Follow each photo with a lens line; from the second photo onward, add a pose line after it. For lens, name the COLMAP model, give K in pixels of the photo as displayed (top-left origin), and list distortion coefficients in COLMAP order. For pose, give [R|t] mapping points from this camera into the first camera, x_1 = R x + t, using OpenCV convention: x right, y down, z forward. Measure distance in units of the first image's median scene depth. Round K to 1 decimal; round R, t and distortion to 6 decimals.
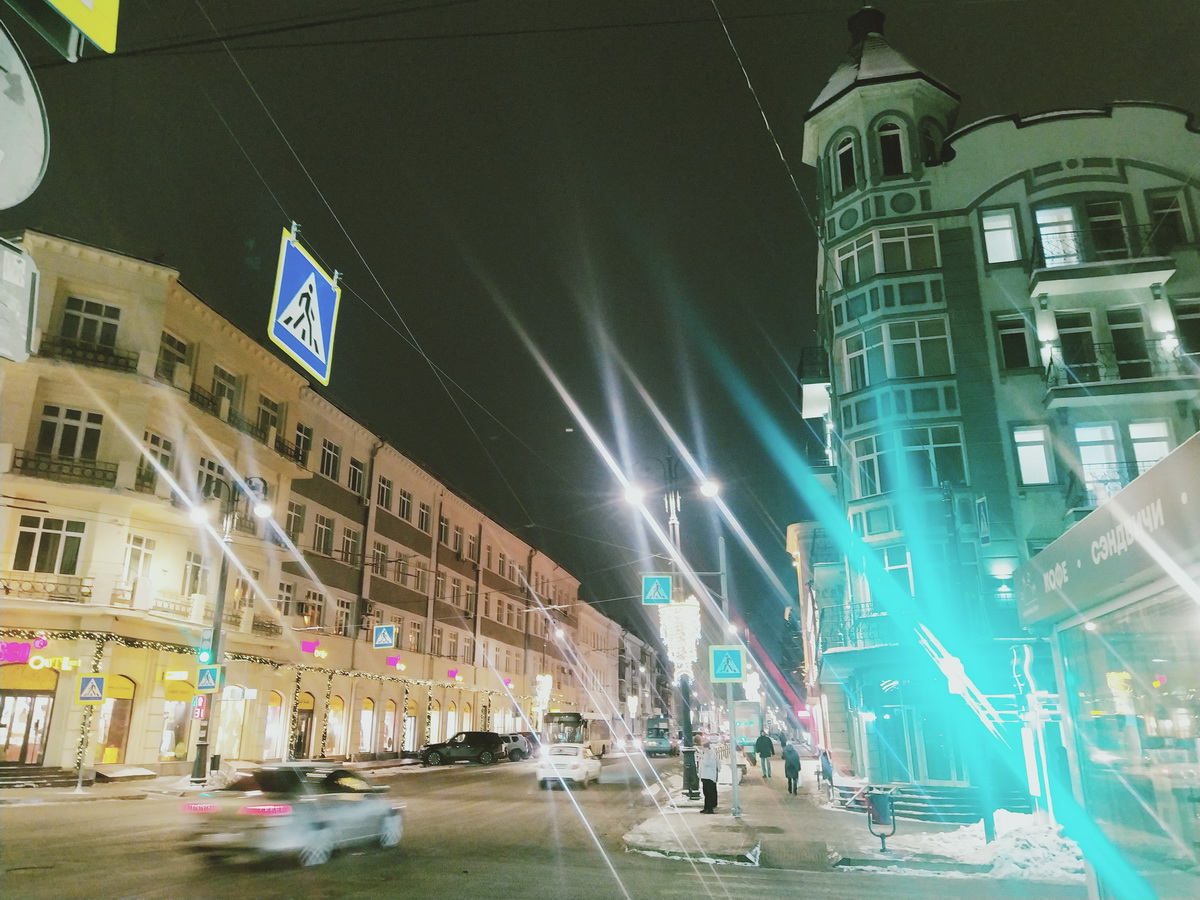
lens RADIAL K [[868.6, 0, 601.8], [0, 868.6, 451.4], [0, 0, 1]] dist [0.013735, 0.002826]
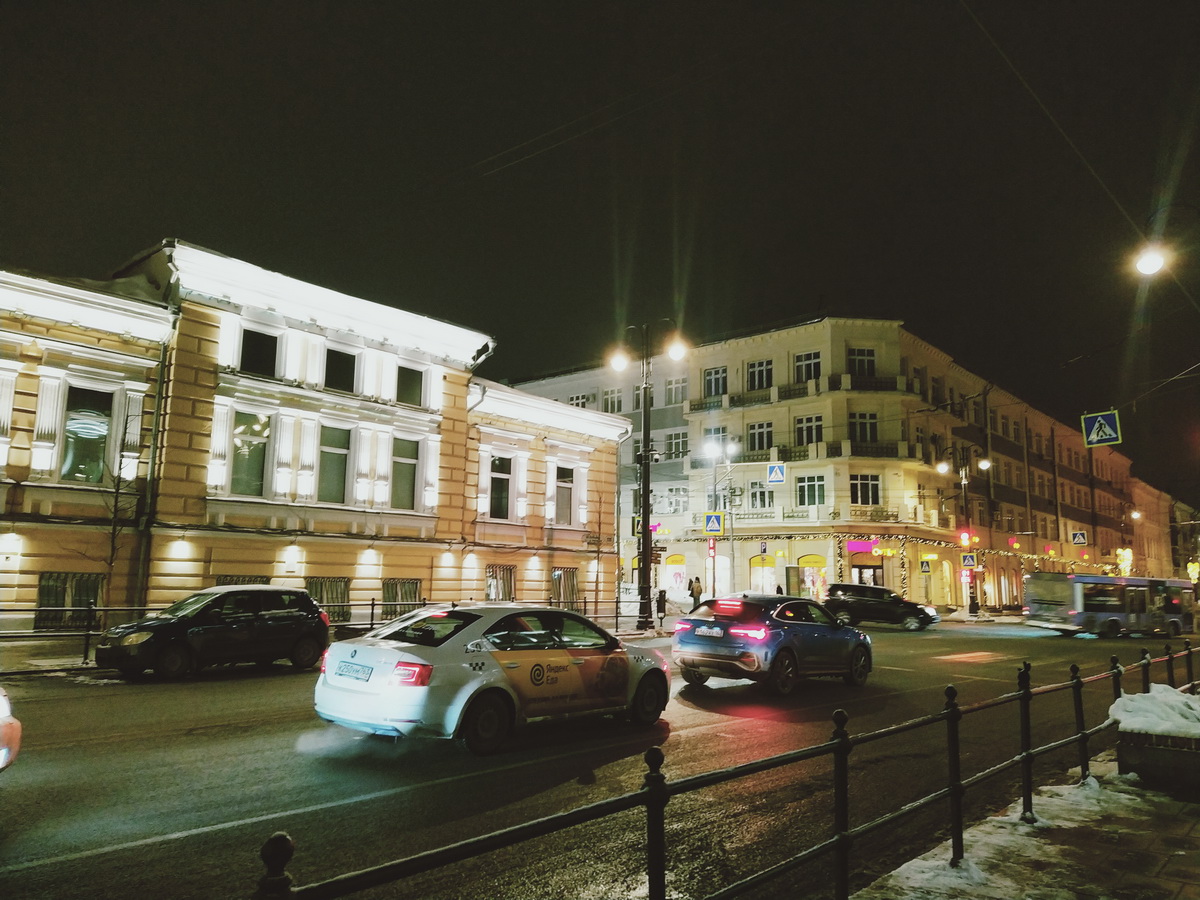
lens RADIAL K [[868.6, 0, 597.9], [0, 868.6, 445.7], [0, 0, 1]] dist [0.013735, 0.002826]
pose [[0.864839, -0.062889, -0.498094, -0.119680], [0.135163, 0.984658, 0.110361, -0.158790], [0.483512, -0.162769, 0.860071, -0.506511]]
